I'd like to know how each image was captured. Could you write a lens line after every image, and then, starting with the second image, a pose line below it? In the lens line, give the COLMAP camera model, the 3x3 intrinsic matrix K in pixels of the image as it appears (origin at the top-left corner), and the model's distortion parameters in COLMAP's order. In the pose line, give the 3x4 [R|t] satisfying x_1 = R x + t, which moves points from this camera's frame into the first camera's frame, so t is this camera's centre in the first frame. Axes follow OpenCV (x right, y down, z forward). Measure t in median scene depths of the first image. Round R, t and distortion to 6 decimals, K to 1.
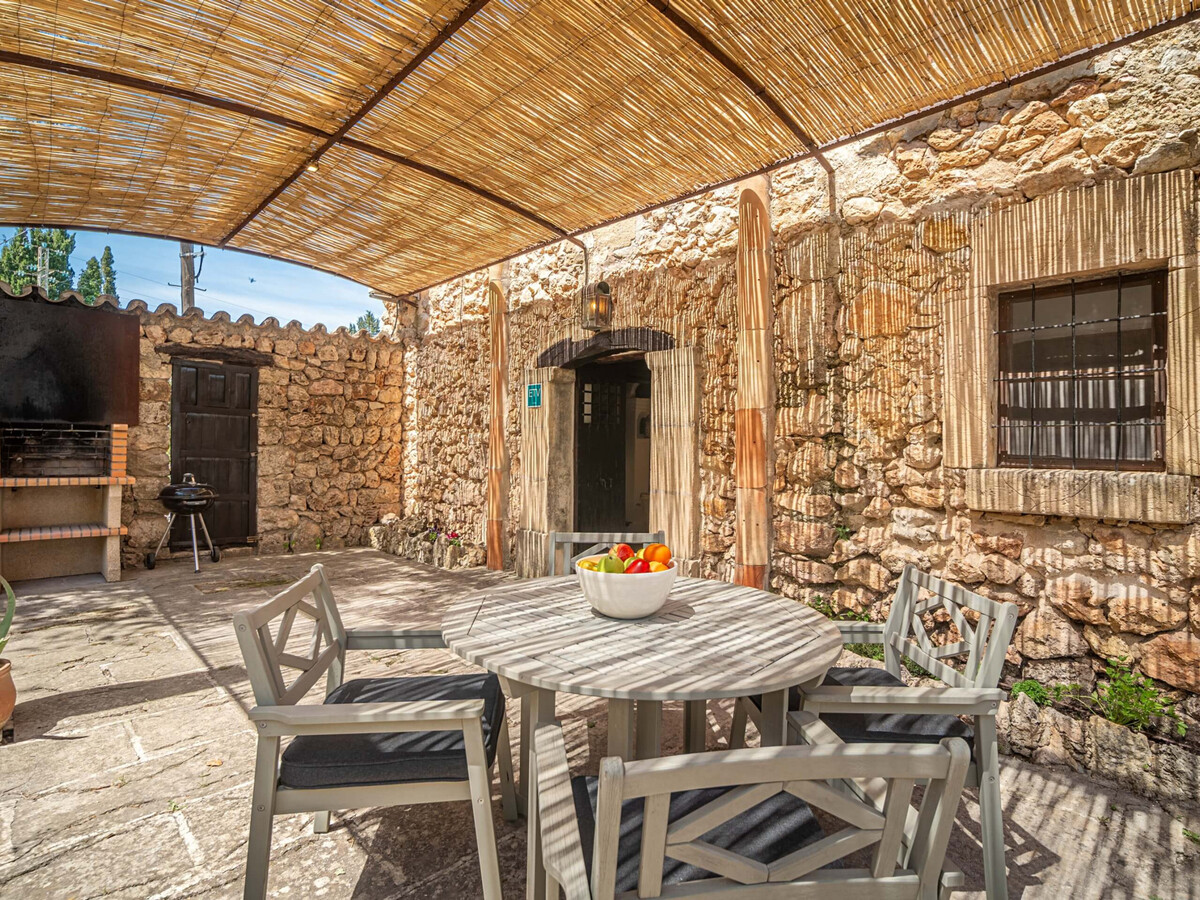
lens RADIAL K [[628.5, 0, 600.0], [0, 628.5, 450.0], [0, 0, 1]] dist [0.002978, 0.000496]
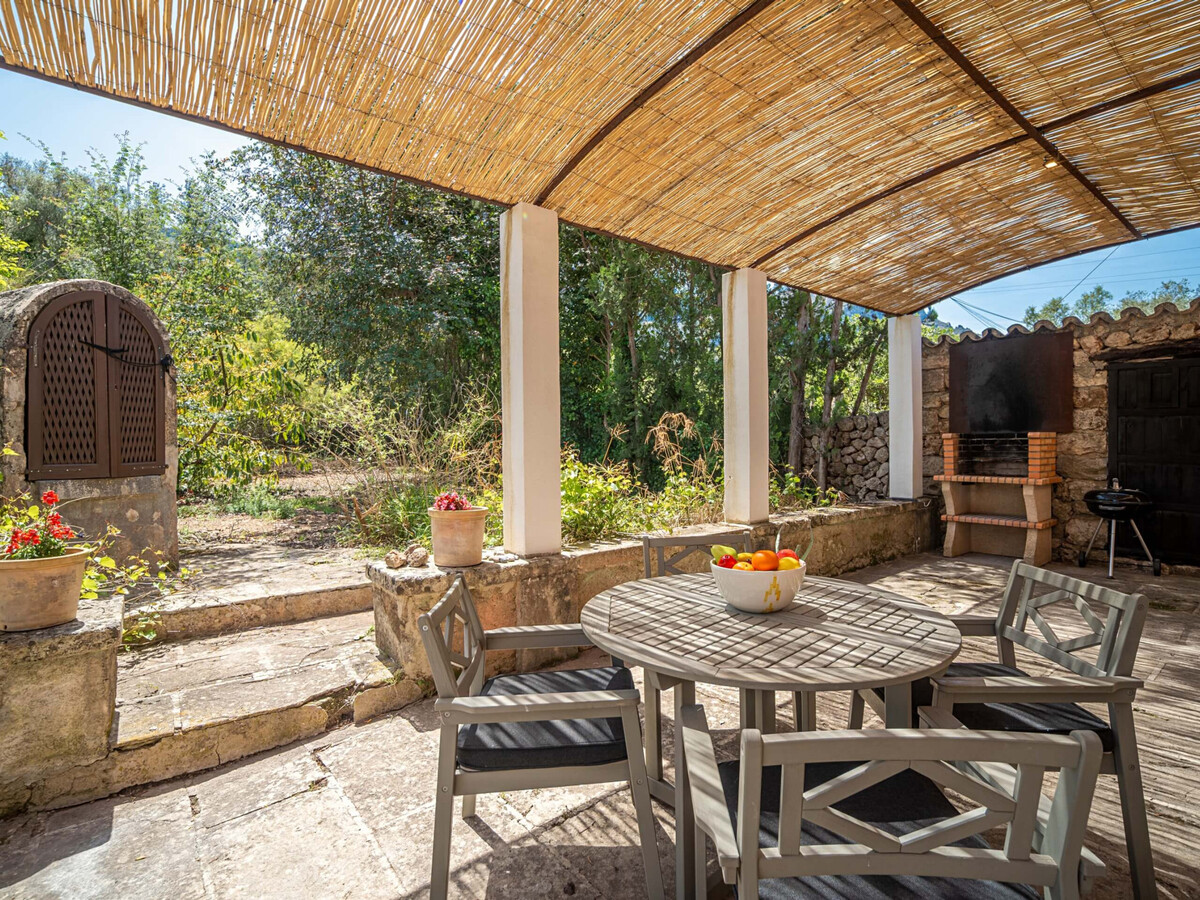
lens RADIAL K [[628.5, 0, 600.0], [0, 628.5, 450.0], [0, 0, 1]] dist [0.002978, 0.000496]
pose [[-0.107603, -0.007604, -0.994165, 0.428754], [0.001725, 0.999968, -0.007835, -0.000899], [0.994192, -0.002558, -0.107587, 0.305943]]
